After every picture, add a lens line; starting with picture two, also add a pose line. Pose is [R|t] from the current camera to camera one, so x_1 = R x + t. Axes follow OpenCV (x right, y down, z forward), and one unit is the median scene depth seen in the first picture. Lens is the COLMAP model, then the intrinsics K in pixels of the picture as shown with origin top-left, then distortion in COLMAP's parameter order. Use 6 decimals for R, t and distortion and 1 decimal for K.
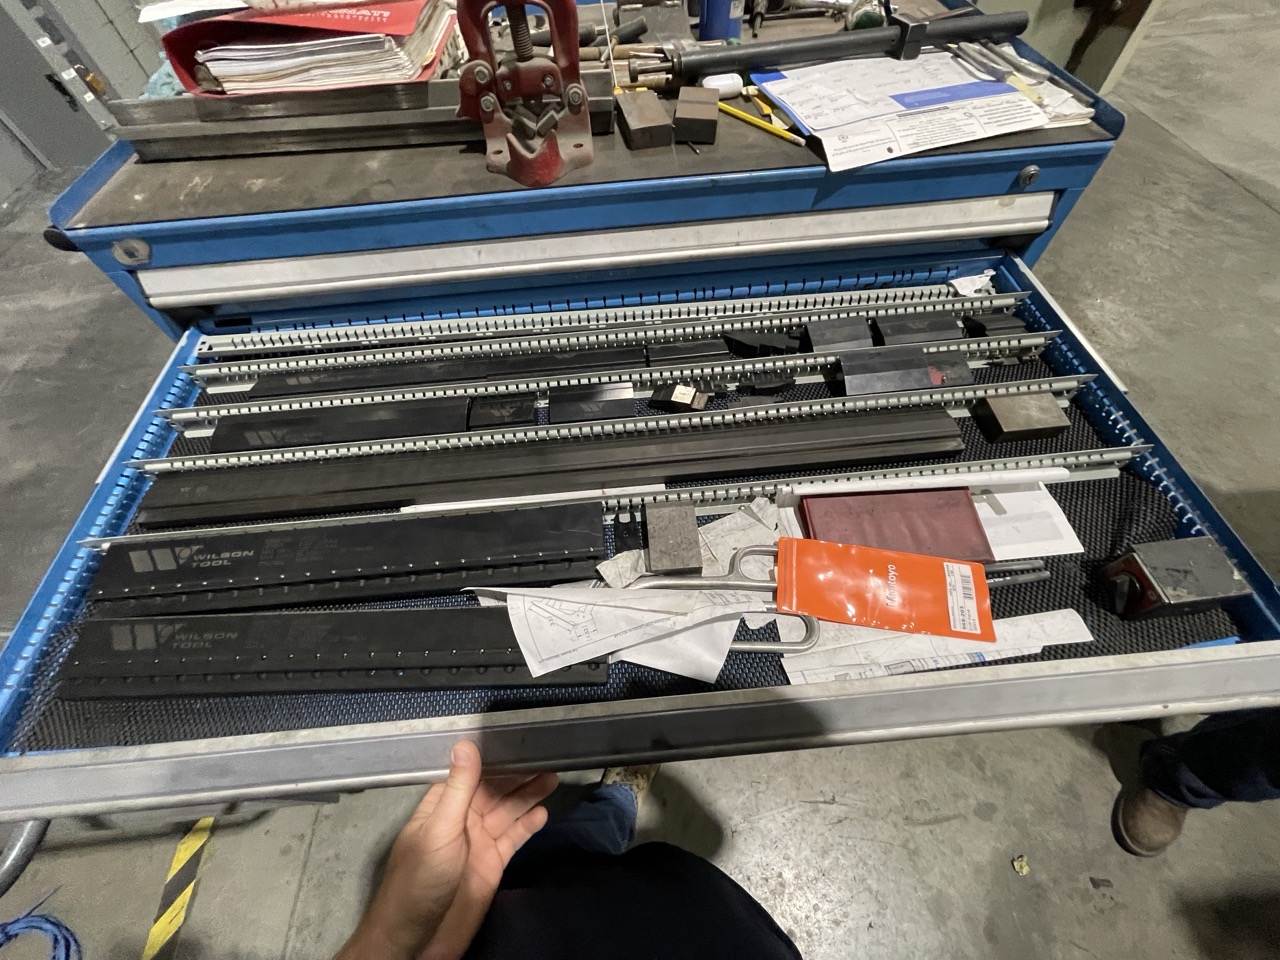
lens RADIAL K [[515.2, 0, 640.4], [0, 515.2, 485.0], [0, 0, 1]] dist [-0.000553, 0.000359]
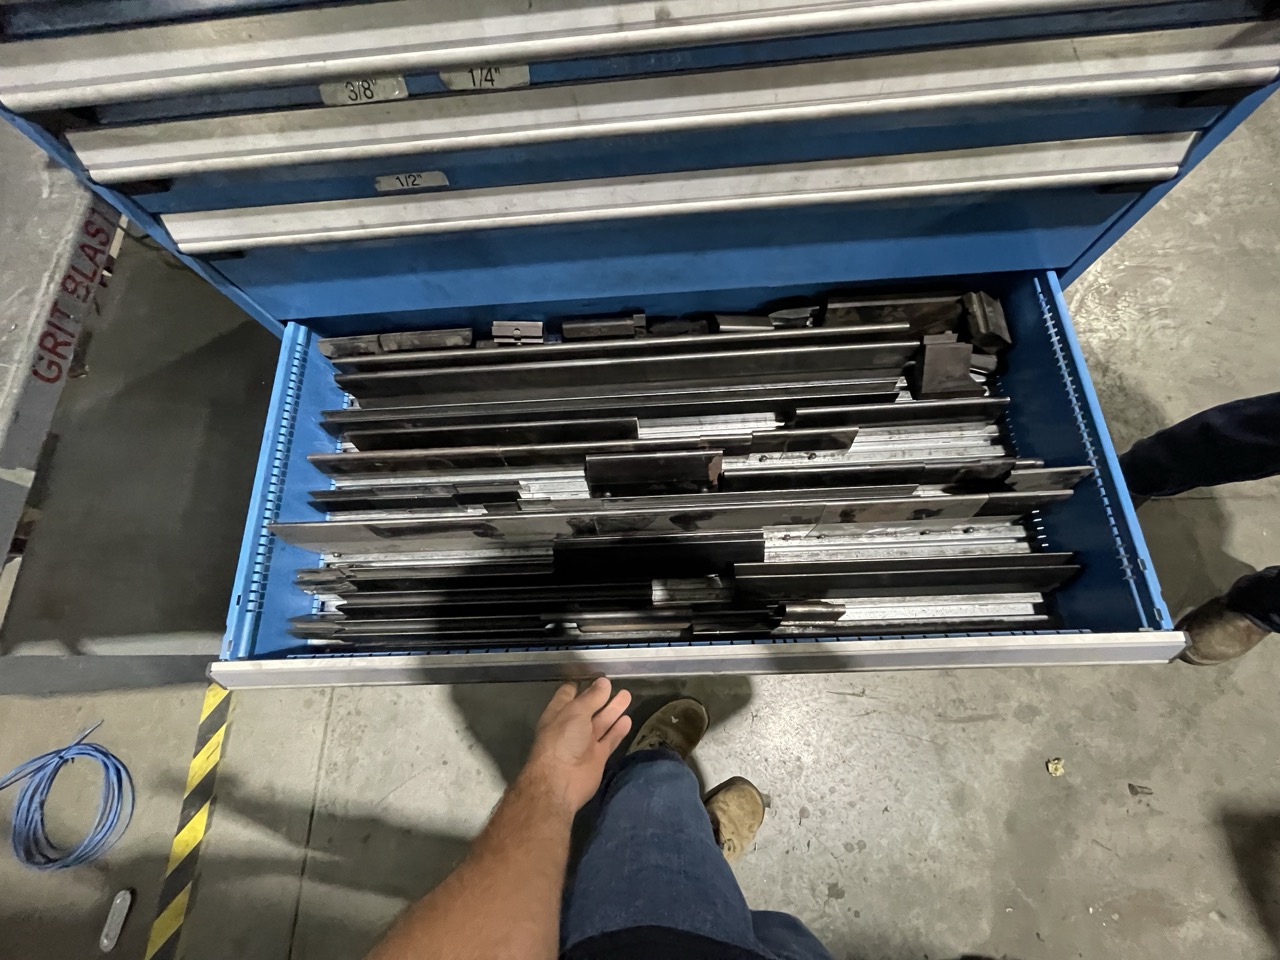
lens RADIAL K [[515.2, 0, 639.2], [0, 515.2, 481.6], [0, 0, 1]] dist [-0.000553, 0.000359]
pose [[0.998252, 0.042208, -0.041360, -0.022561], [-0.029896, 0.964428, 0.262650, 0.001709], [0.050975, -0.260955, 0.964004, 0.304434]]
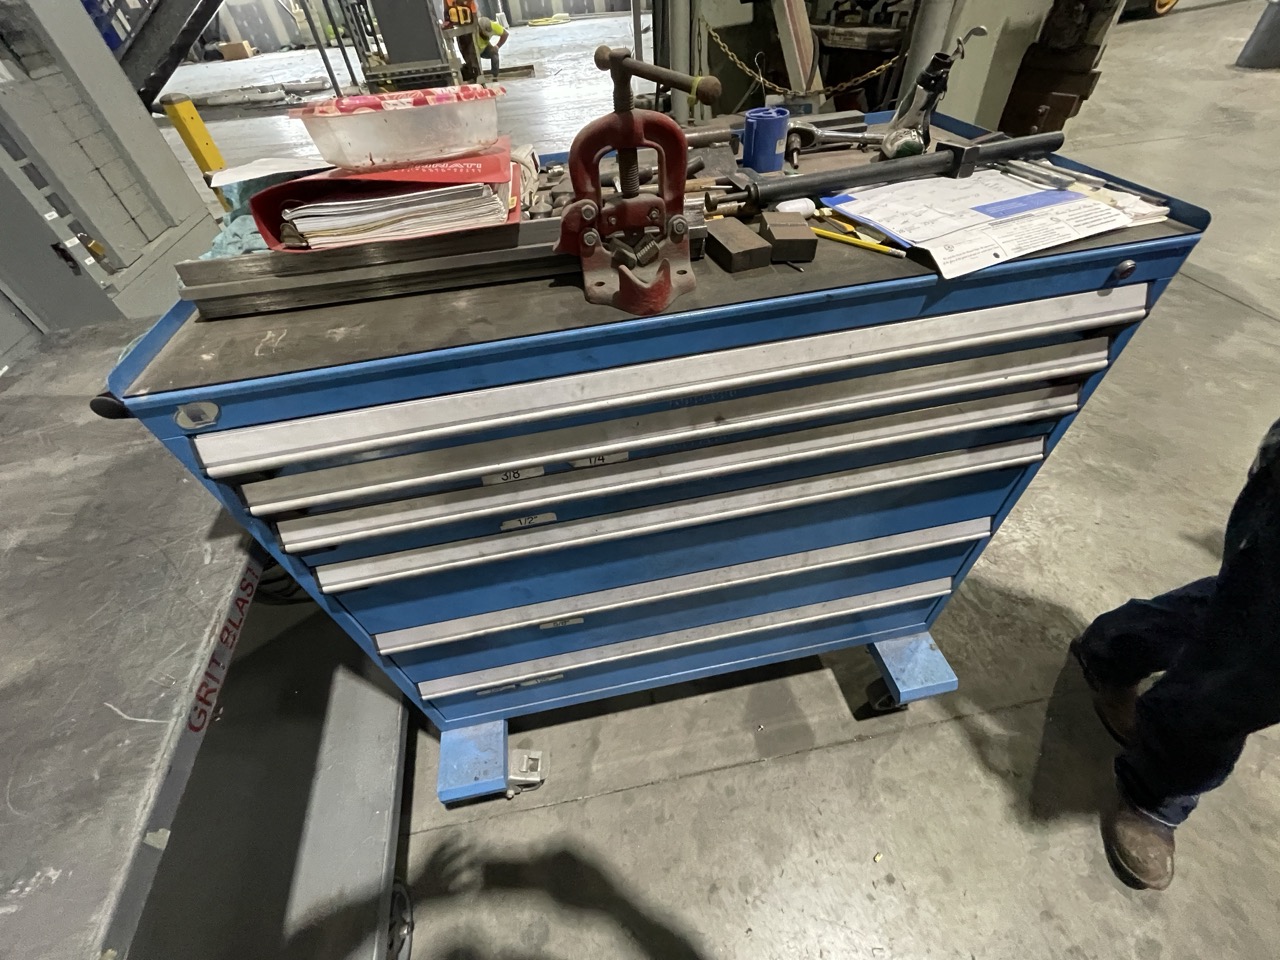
lens RADIAL K [[515.2, 0, 637.3], [0, 515.2, 485.4], [0, 0, 1]] dist [-0.000553, 0.000359]
pose [[0.994421, -0.089704, 0.055504, -0.260432], [0.098222, 0.979284, -0.177074, -0.090865], [-0.038469, 0.181538, 0.982631, 0.109094]]
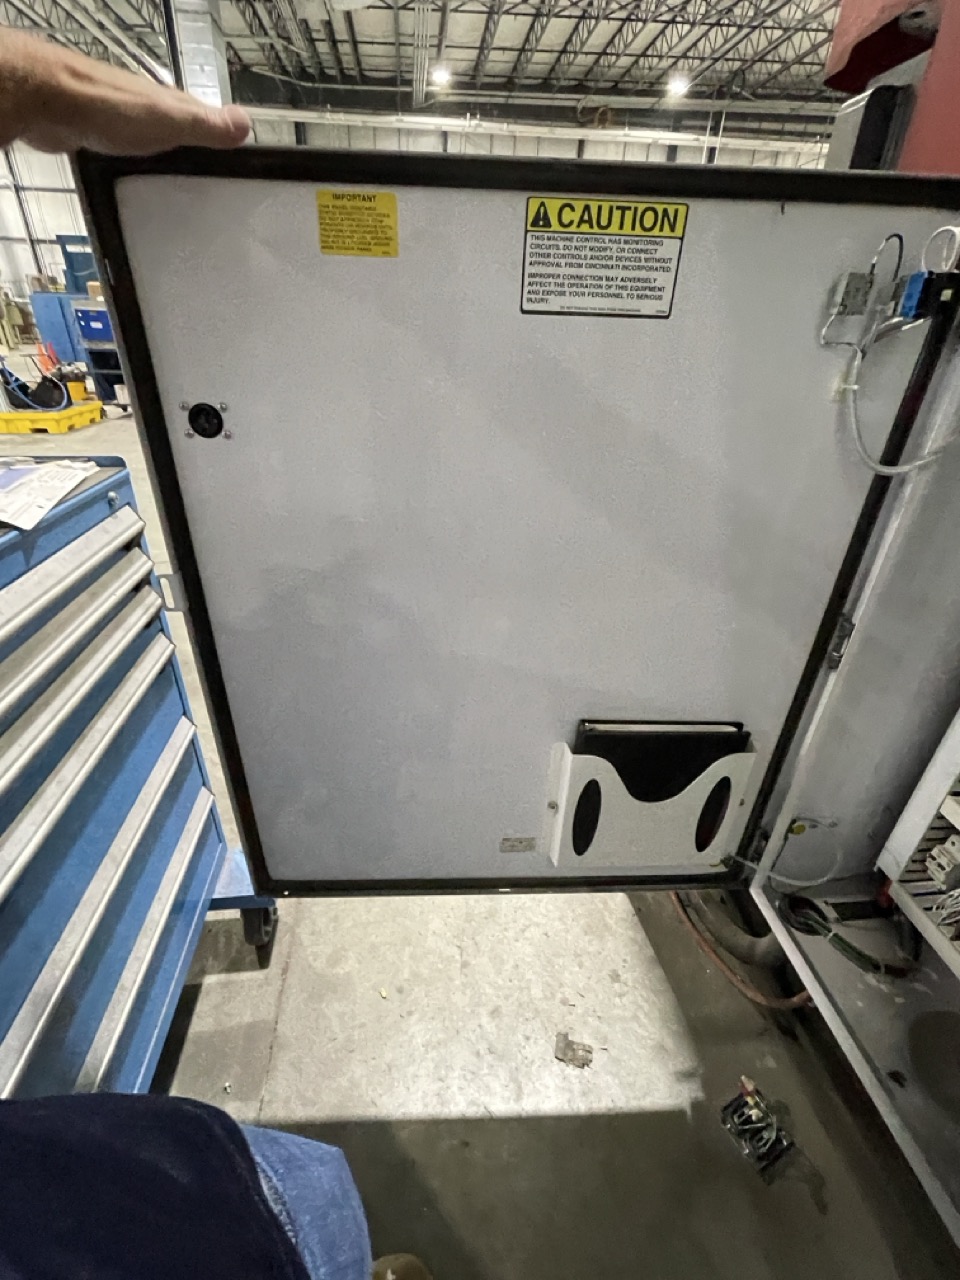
lens RADIAL K [[566.3, 0, 492.4], [0, 566.3, 634.1], [0, 0, 1]] dist [-0.002853, 0.002693]
pose [[-0.063406, -0.446749, 0.892410, -0.749152], [0.806414, 0.503868, 0.309537, -0.057013], [-0.587942, 0.739278, 0.328316, 0.151583]]
